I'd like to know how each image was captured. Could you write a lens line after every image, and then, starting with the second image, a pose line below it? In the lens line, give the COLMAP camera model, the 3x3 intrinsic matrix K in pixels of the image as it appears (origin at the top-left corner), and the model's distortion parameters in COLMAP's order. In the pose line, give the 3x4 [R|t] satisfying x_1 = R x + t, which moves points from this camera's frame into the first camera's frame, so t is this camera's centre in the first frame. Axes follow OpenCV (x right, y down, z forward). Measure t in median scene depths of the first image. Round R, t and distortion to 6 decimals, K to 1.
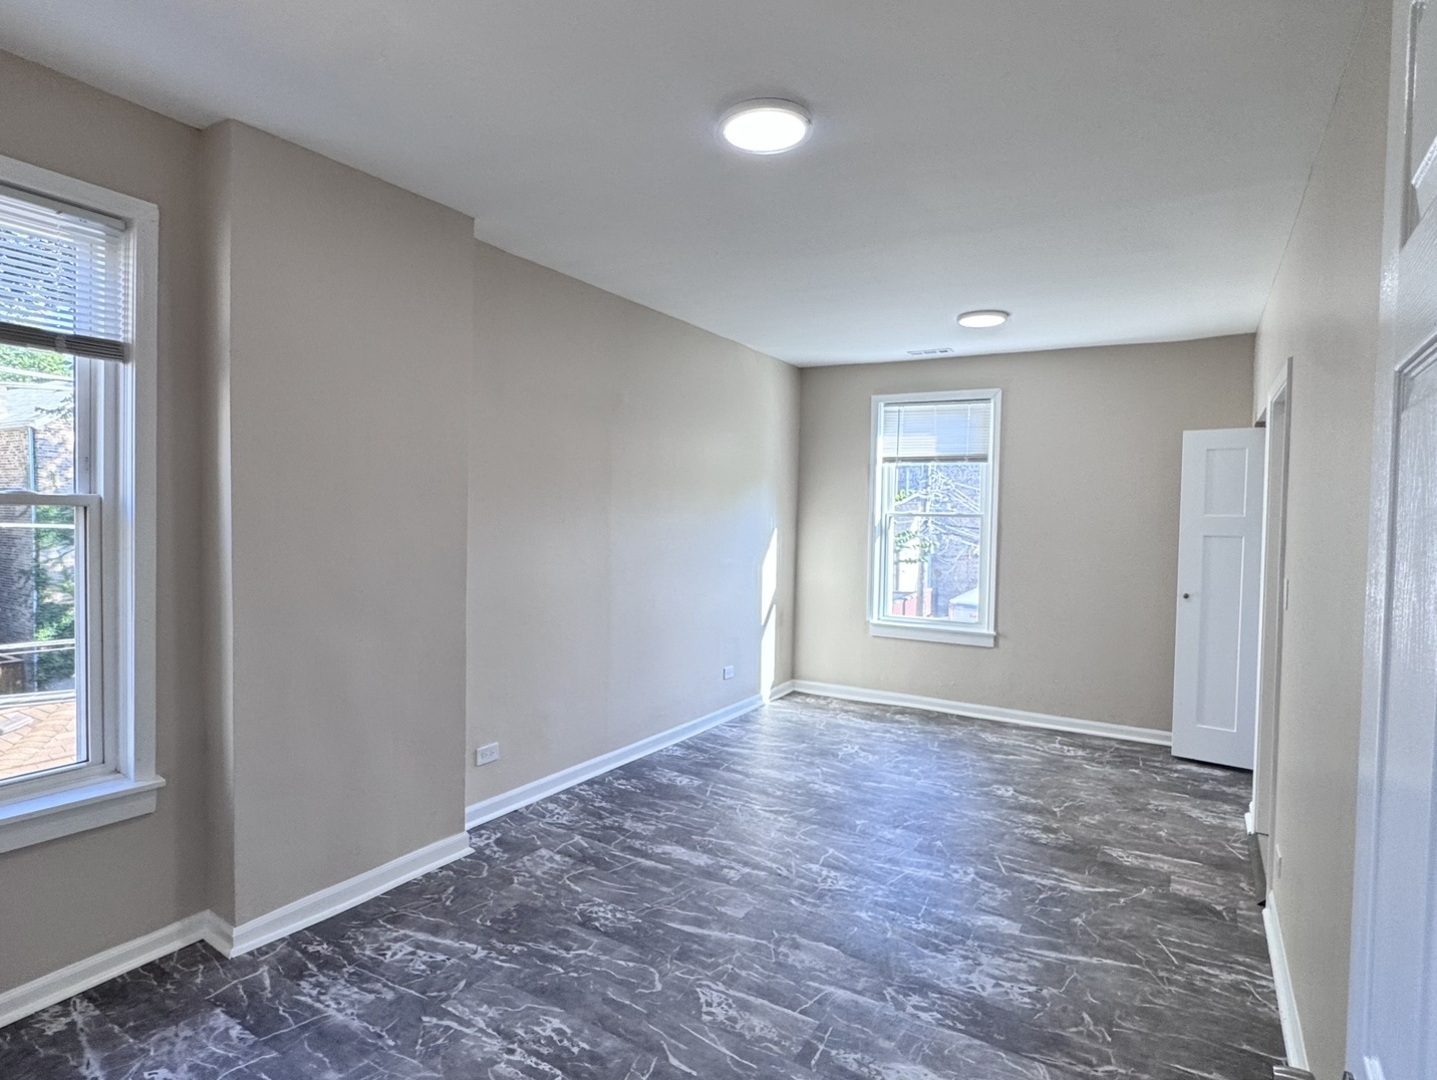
lens RADIAL K [[780.3, 0, 709.3], [0, 780.3, 537.1], [0, 0, 1]] dist [-0.003490, -0.000349]
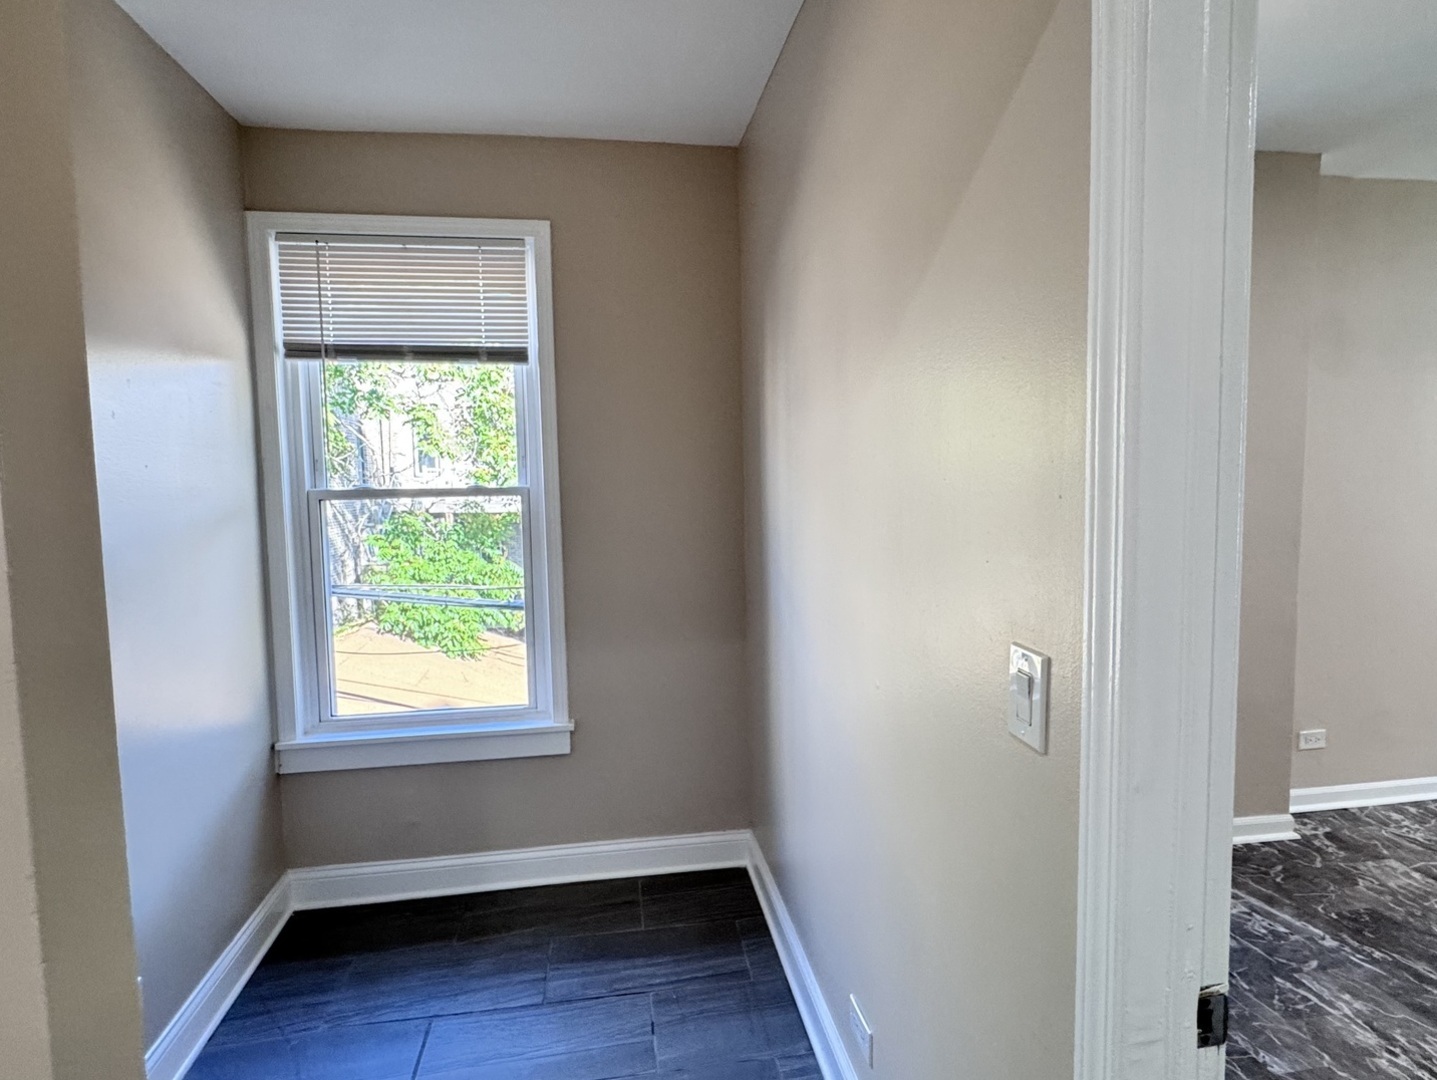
lens RADIAL K [[780.3, 0, 719.2], [0, 780.3, 537.0], [0, 0, 1]] dist [-0.003490, -0.000349]
pose [[0.656775, 0.033426, -0.753346, -0.066833], [0.004060, 0.998846, 0.047859, -0.008813], [0.754076, -0.034492, 0.655881, -0.138814]]
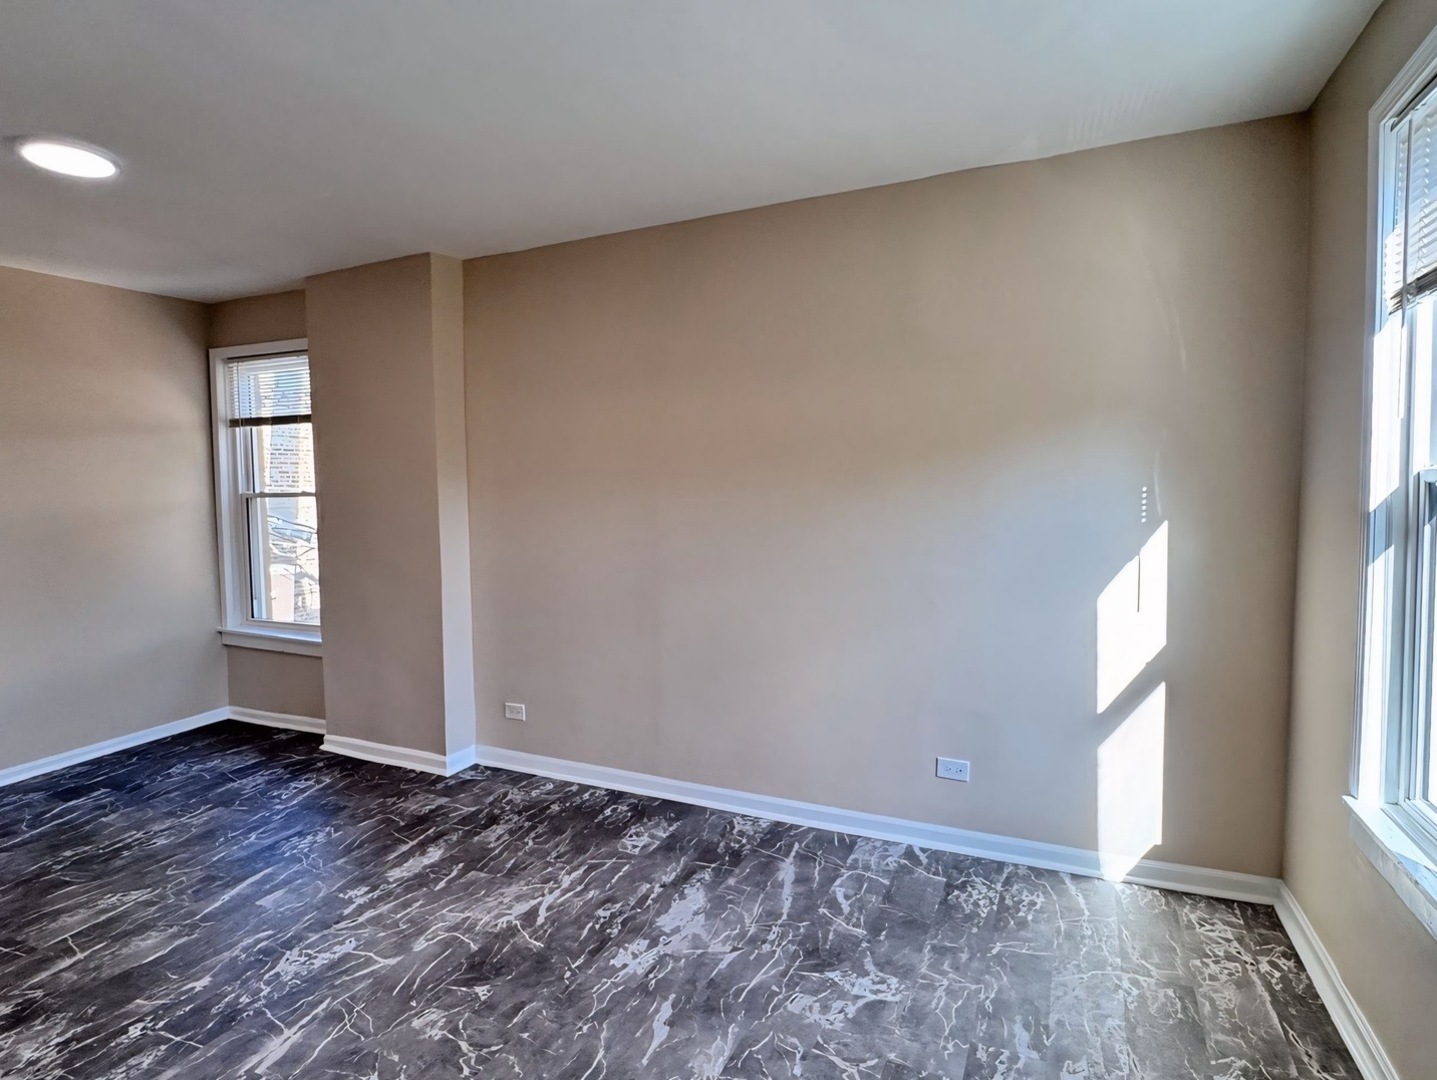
lens RADIAL K [[760.4, 0, 711.7], [0, 760.4, 540.9], [0, 0, 1]] dist [-0.006614, -0.000221]
pose [[0.119546, 0.043873, -0.991859, 0.923827], [-0.018499, 0.998948, 0.041957, -0.020874], [0.992656, 0.013333, 0.120232, 1.285436]]
